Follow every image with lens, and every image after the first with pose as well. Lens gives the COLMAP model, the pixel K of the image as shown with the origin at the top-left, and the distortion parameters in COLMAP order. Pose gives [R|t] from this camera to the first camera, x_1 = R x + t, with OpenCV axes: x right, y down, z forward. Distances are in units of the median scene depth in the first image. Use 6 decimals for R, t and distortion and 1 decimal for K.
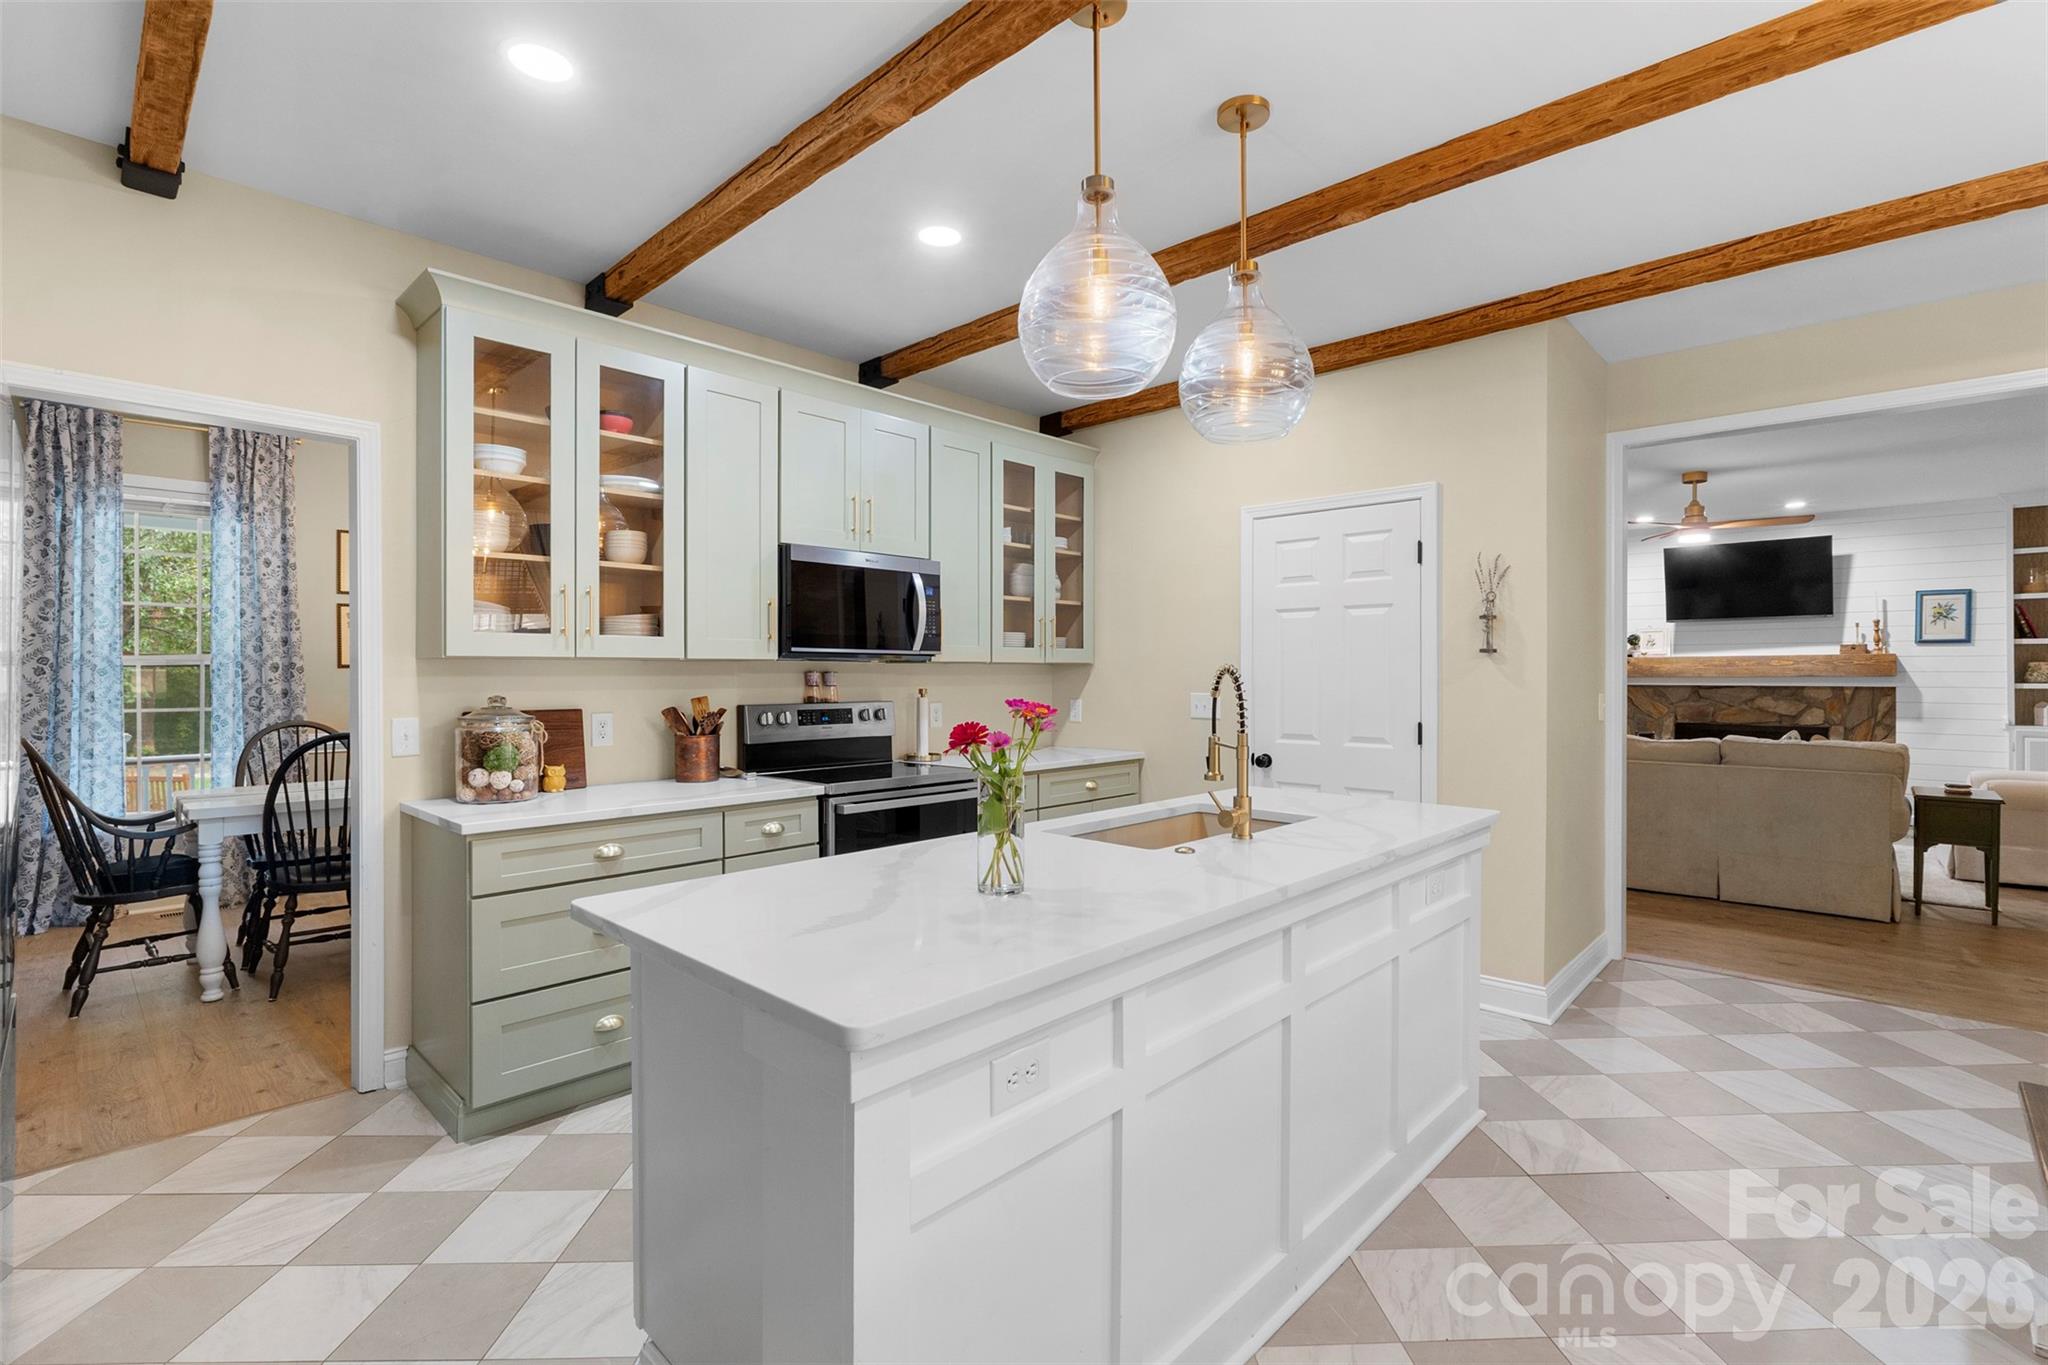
lens RADIAL K [[938.6, 0, 1031.9], [0, 938.6, 669.6], [0, 0, 1]] dist [-0.003301, 0.000810]
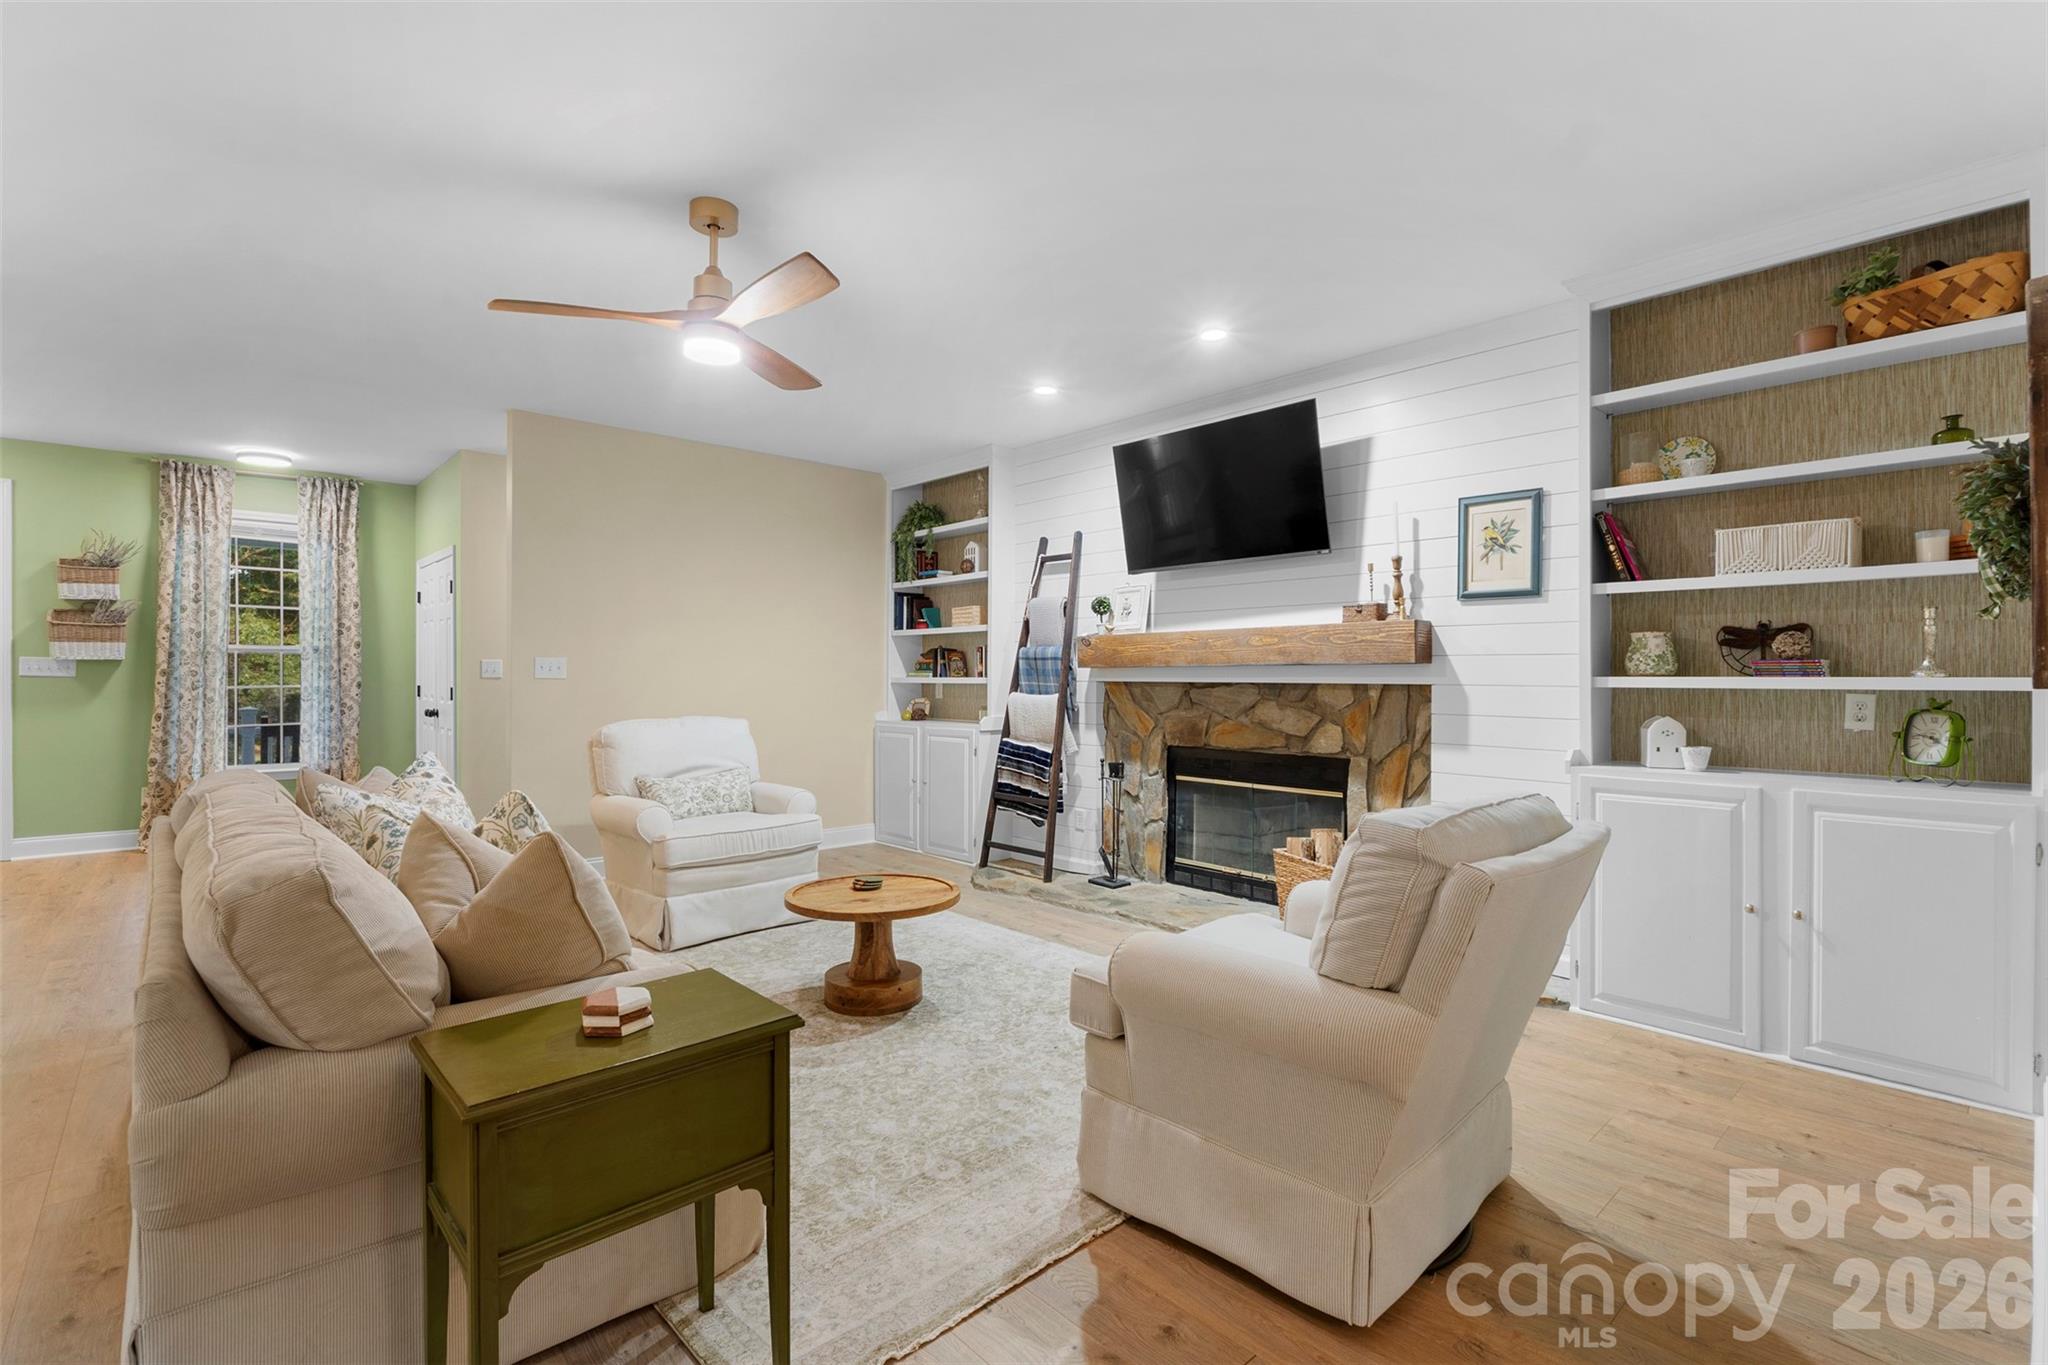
lens RADIAL K [[938.6, 0, 1024.7], [0, 938.6, 673.4], [0, 0, 1]] dist [-0.003301, 0.000810]
pose [[0.998102, 0.003620, -0.061470, 0.718319], [-0.003590, 0.999993, 0.000590, 0.012617], [0.061471, -0.000368, 0.998109, 0.458179]]
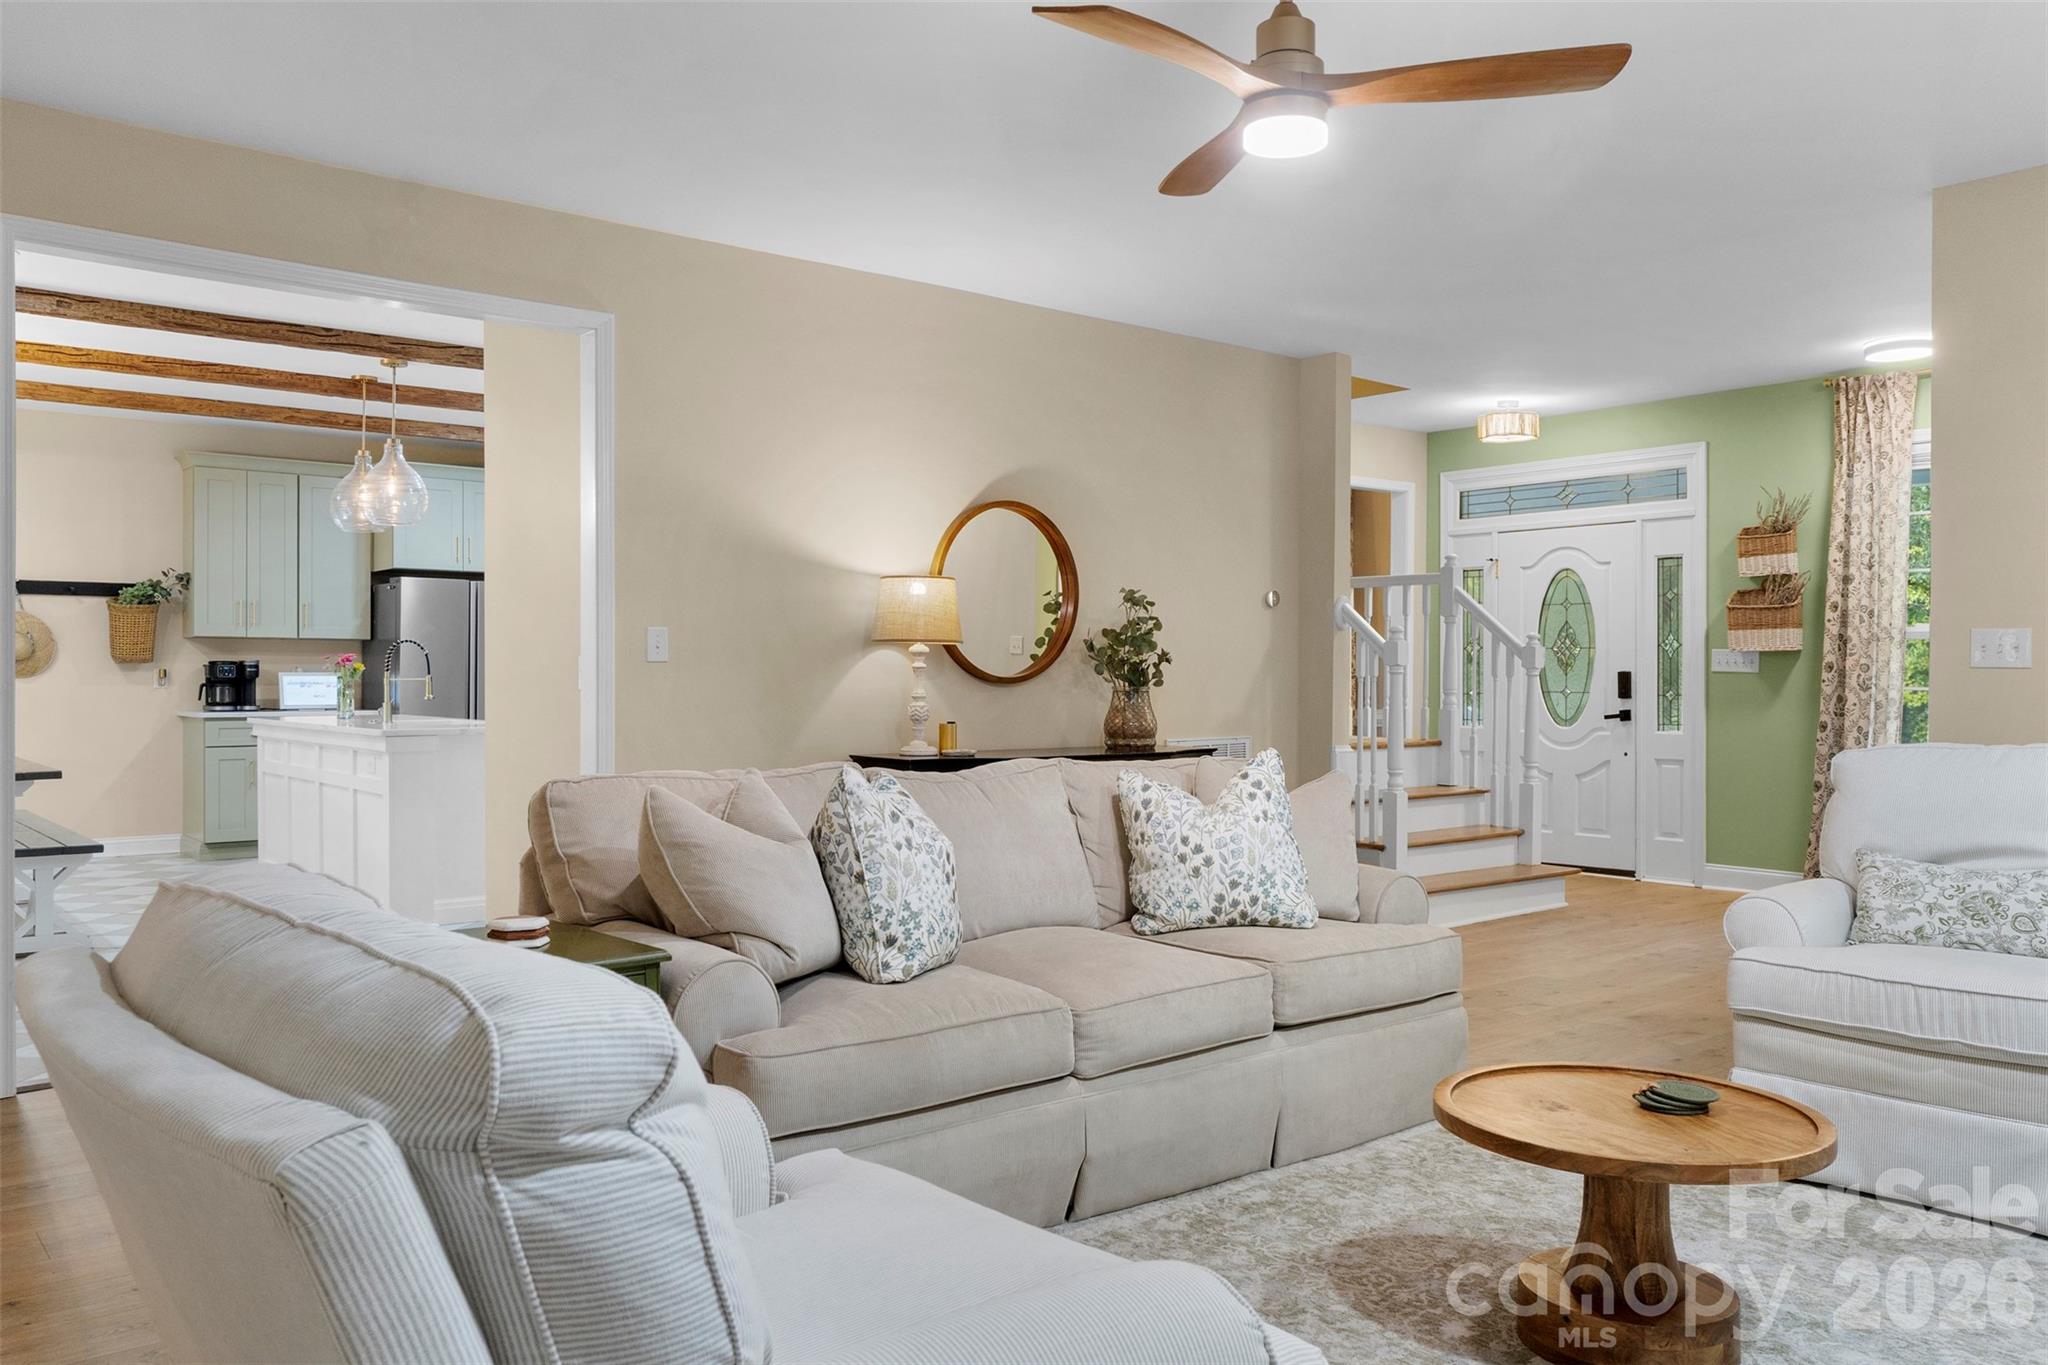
lens RADIAL K [[1576.2, 0, 1020.1], [0, 1576.2, 687.8], [0, 0, 1]] dist [-0.001500, 0.000050]
pose [[-0.121664, 0.005999, -0.992553, 0.973403], [-0.004526, 0.999968, 0.006598, 0.023454], [0.992561, 0.005295, -0.121633, 0.805322]]
